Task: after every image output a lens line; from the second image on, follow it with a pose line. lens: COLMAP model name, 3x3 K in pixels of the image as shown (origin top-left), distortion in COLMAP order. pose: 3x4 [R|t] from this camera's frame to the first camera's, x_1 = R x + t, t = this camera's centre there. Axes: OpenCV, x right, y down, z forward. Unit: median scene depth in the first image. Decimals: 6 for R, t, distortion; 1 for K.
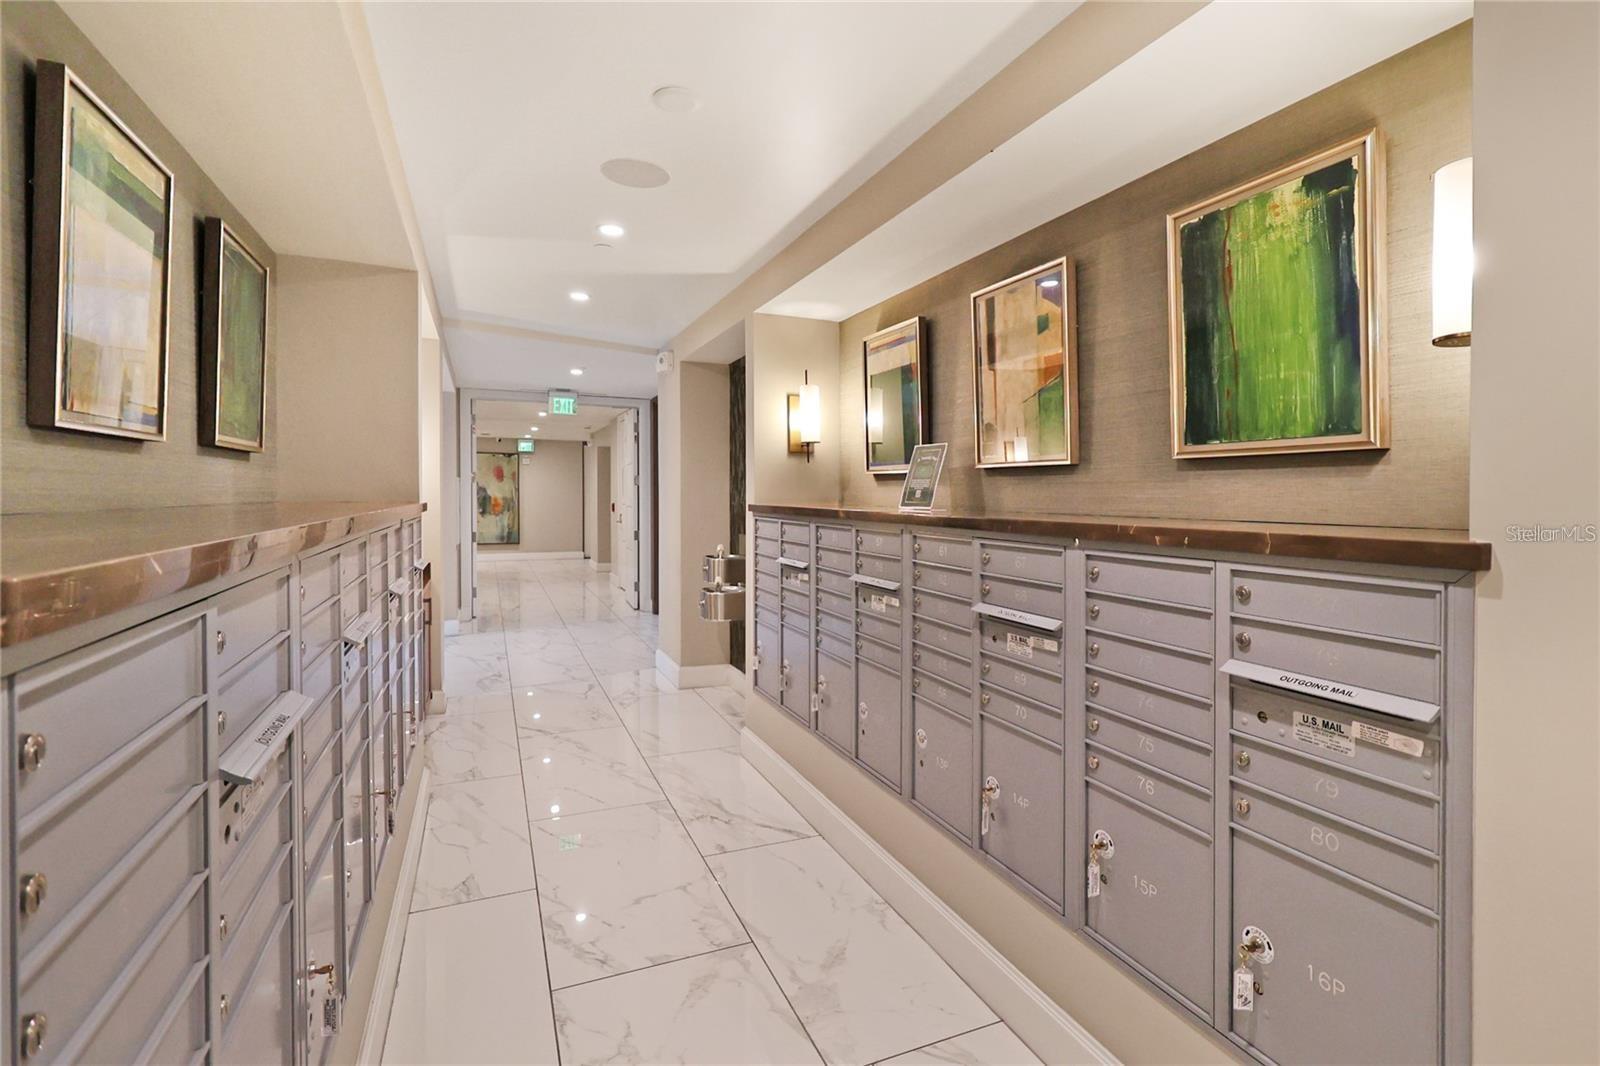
lens RADIAL K [[764.5, 0, 811.9], [0, 764.5, 499.8], [0, 0, 1]] dist [0.021230, -0.000115]
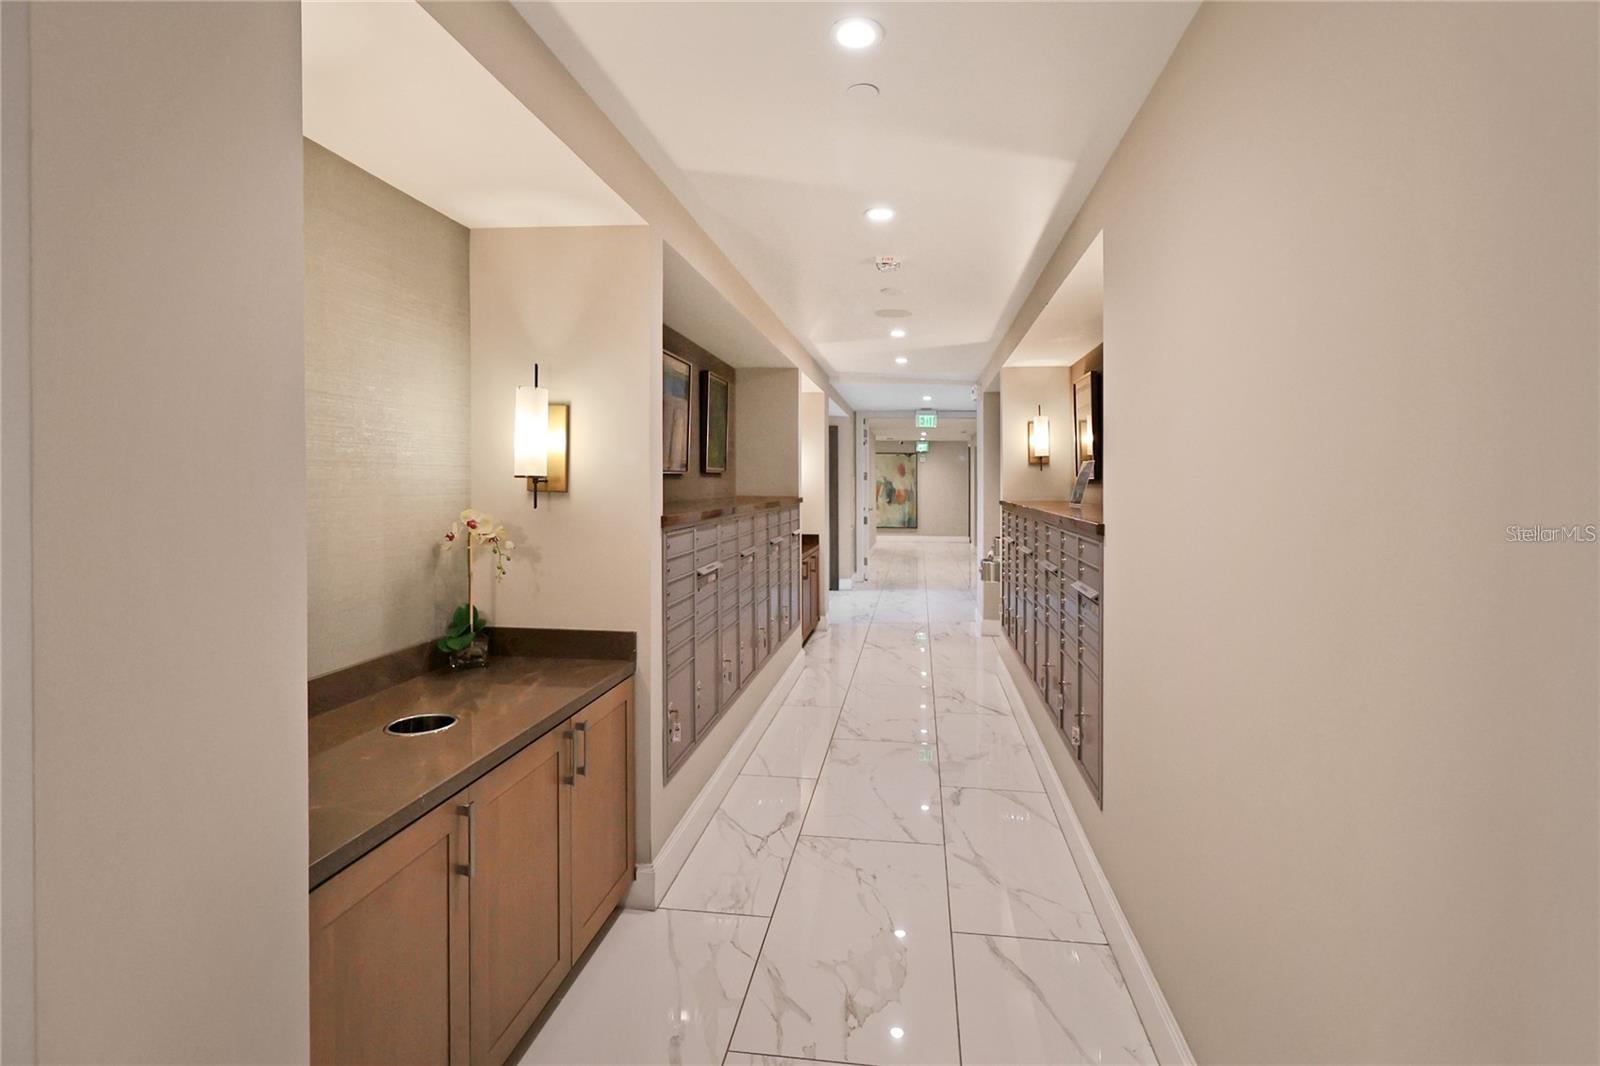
lens RADIAL K [[764.5, 0, 811.9], [0, 764.5, 499.8], [0, 0, 1]] dist [0.021230, -0.000115]
pose [[0.855453, 0.008240, -0.517816, 0.275241], [-0.000944, 0.999897, 0.014351, -0.011867], [0.517880, -0.011787, 0.855372, -0.316117]]
